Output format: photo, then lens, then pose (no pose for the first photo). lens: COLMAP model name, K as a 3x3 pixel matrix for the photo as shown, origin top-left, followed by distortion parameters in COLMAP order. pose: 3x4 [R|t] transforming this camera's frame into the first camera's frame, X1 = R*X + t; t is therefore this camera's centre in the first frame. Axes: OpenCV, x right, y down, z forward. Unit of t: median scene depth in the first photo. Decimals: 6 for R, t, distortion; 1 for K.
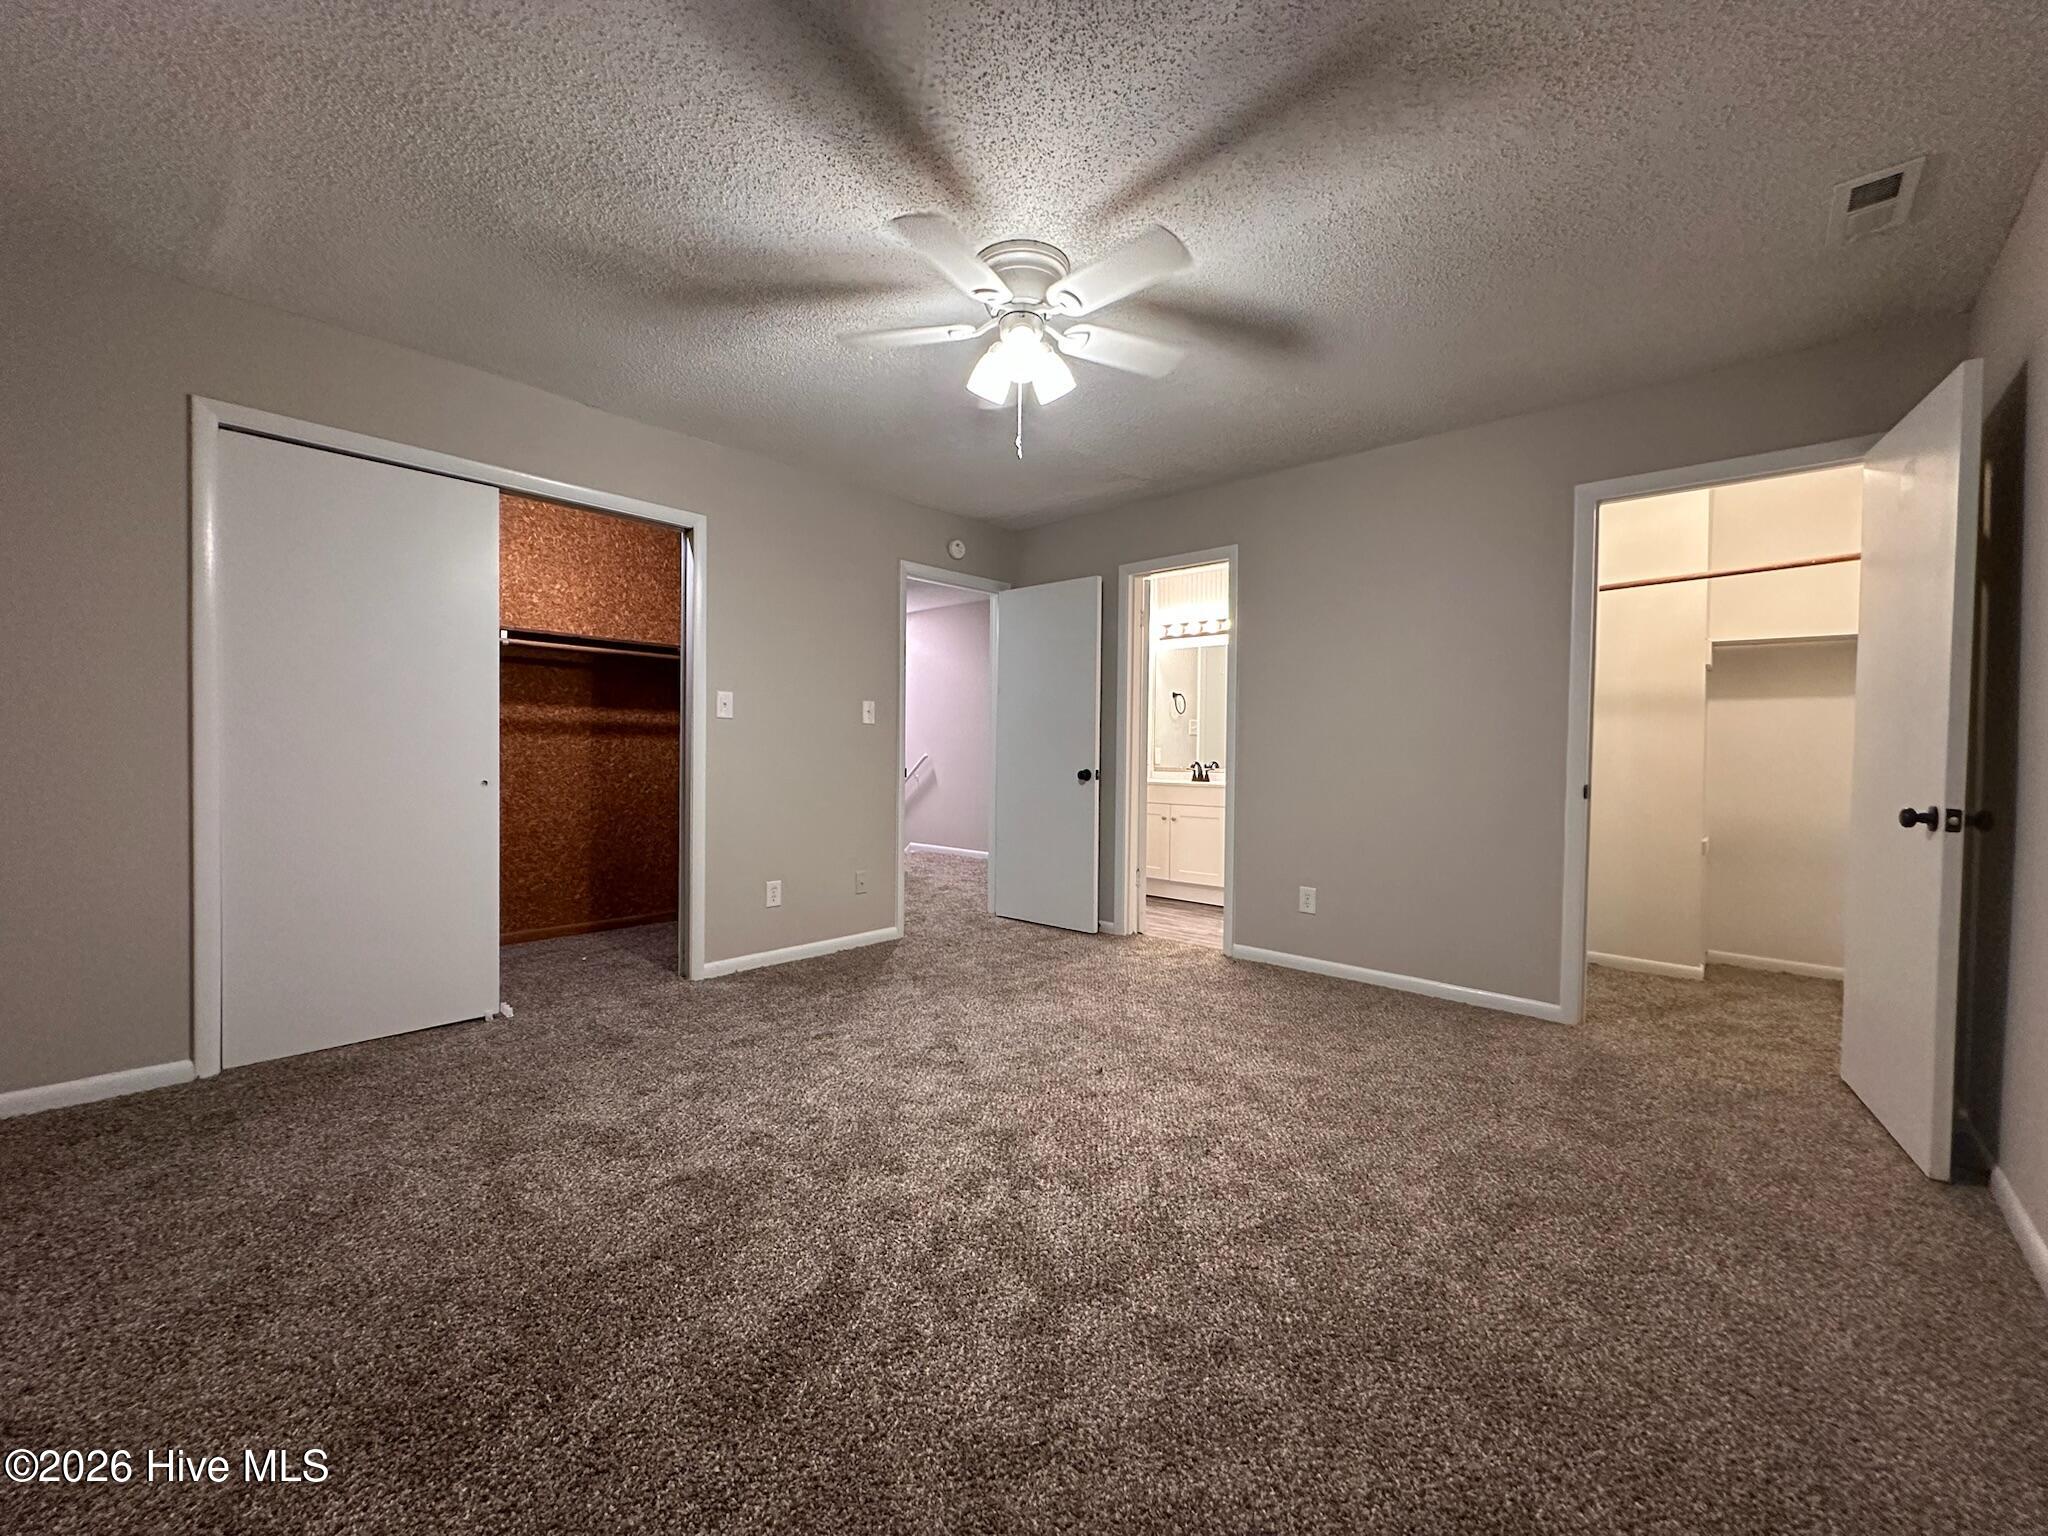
lens RADIAL K [[812.9, 0, 1024.7], [0, 812.9, 769.0], [0, 0, 1]] dist [-0.002354, 0.000075]
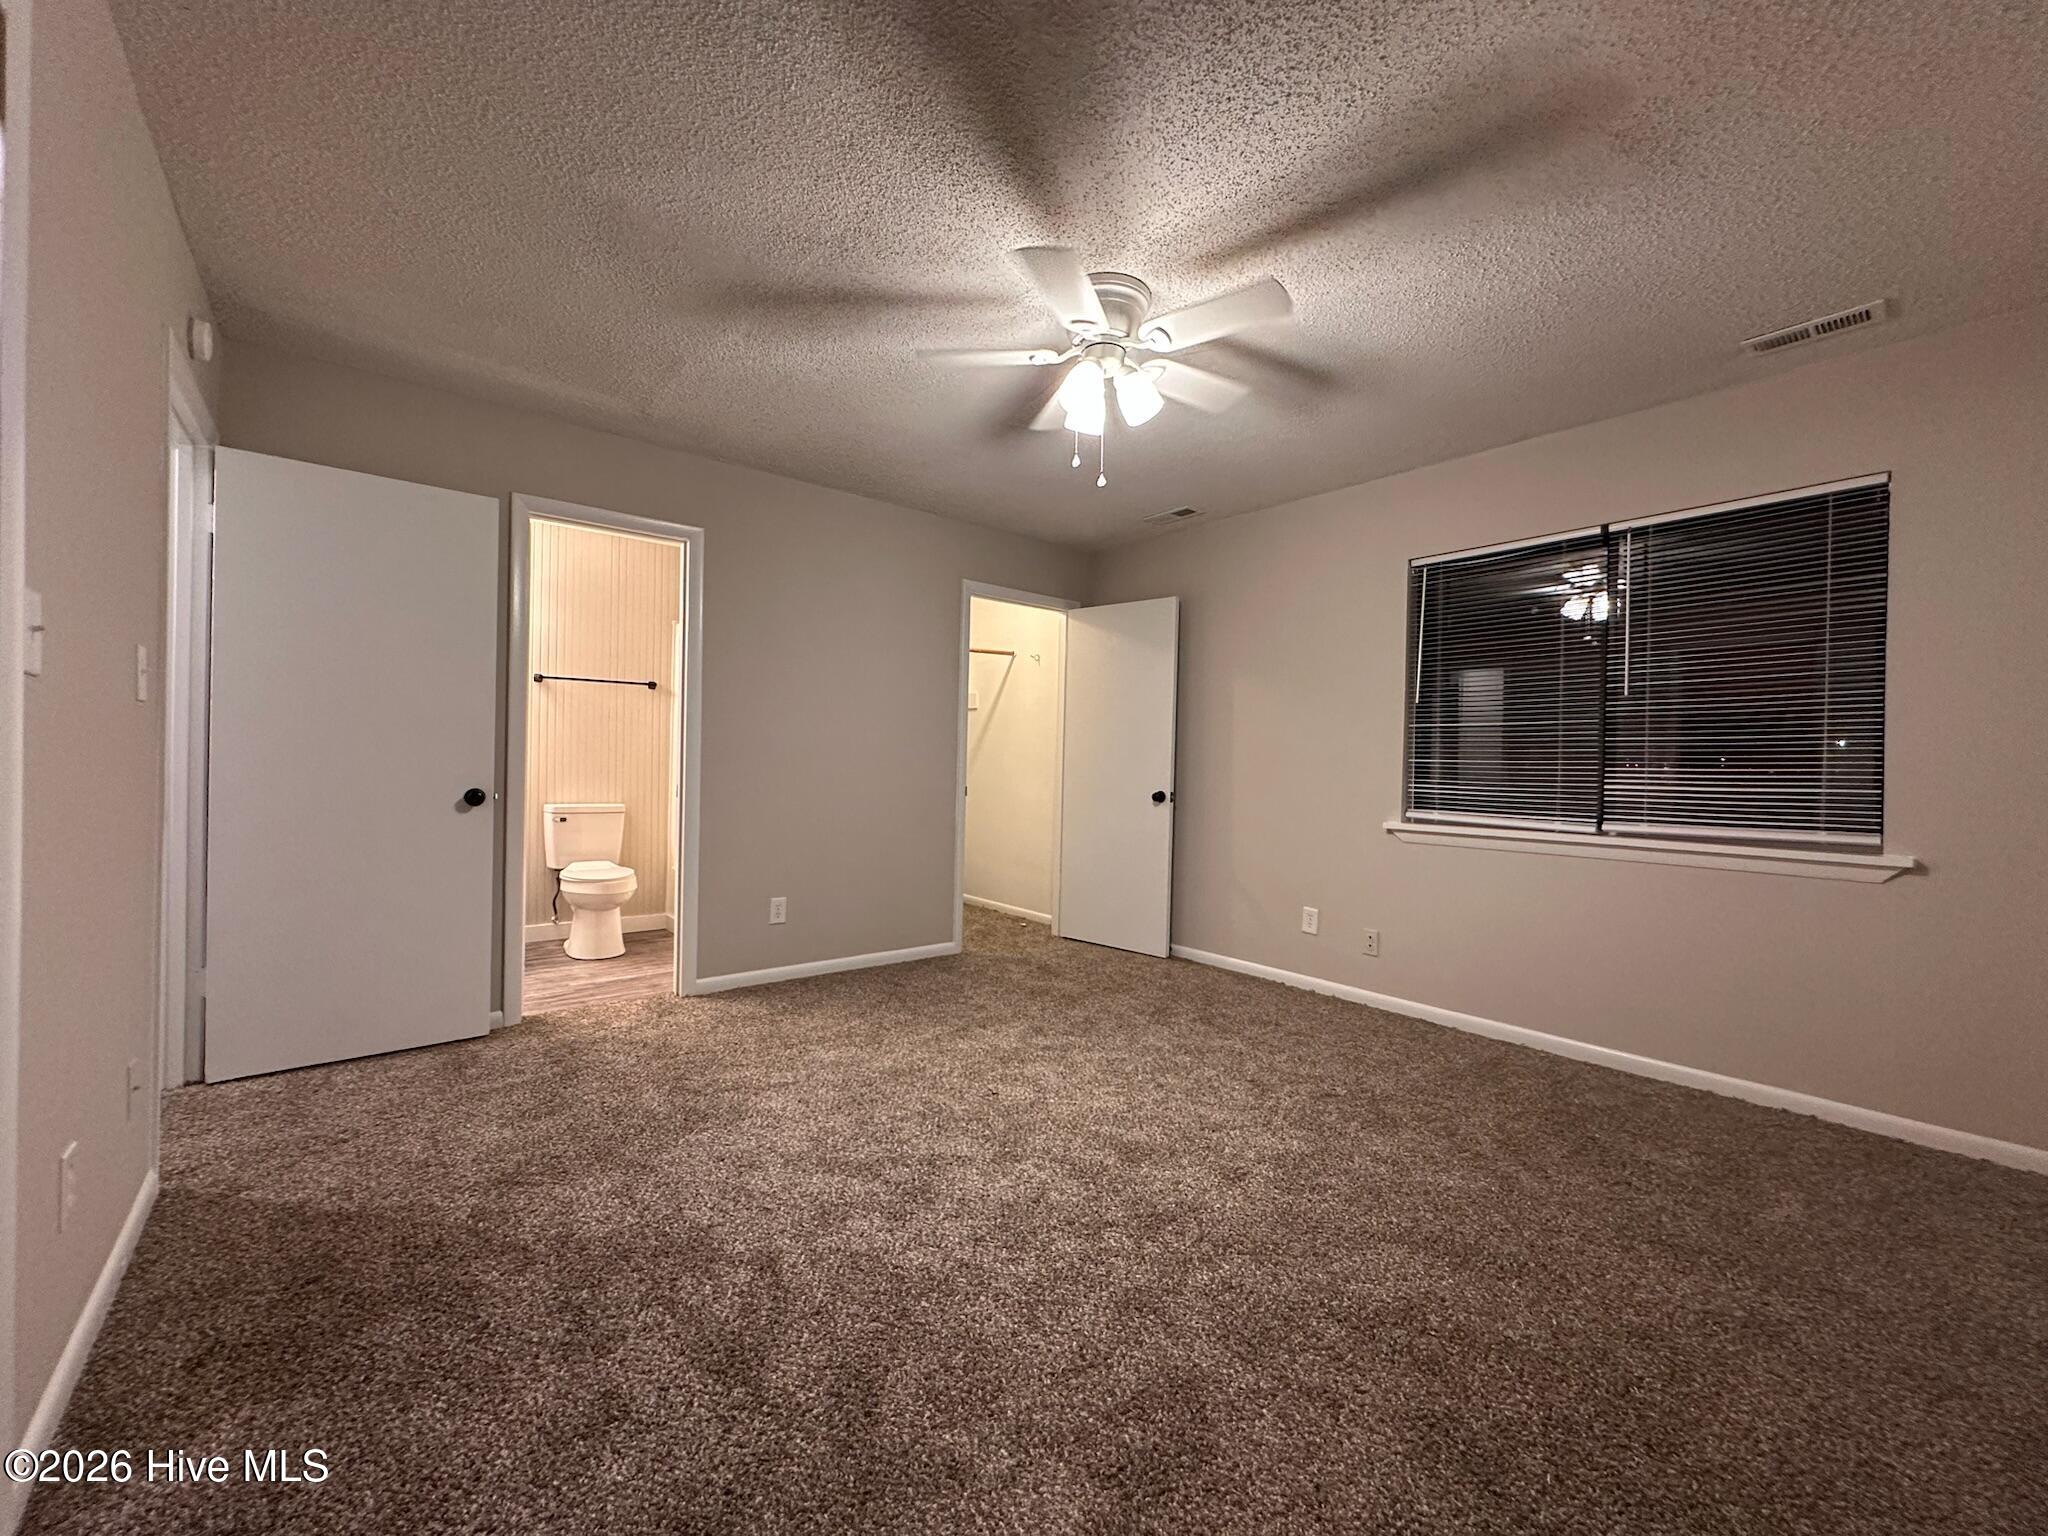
lens RADIAL K [[812.9, 0, 1024.7], [0, 812.9, 769.0], [0, 0, 1]] dist [-0.002354, 0.000075]
pose [[0.154694, -0.020322, 0.987753, -0.836777], [0.009361, 0.999774, 0.019103, -0.042537], [-0.987918, 0.006291, 0.154849, 0.766590]]
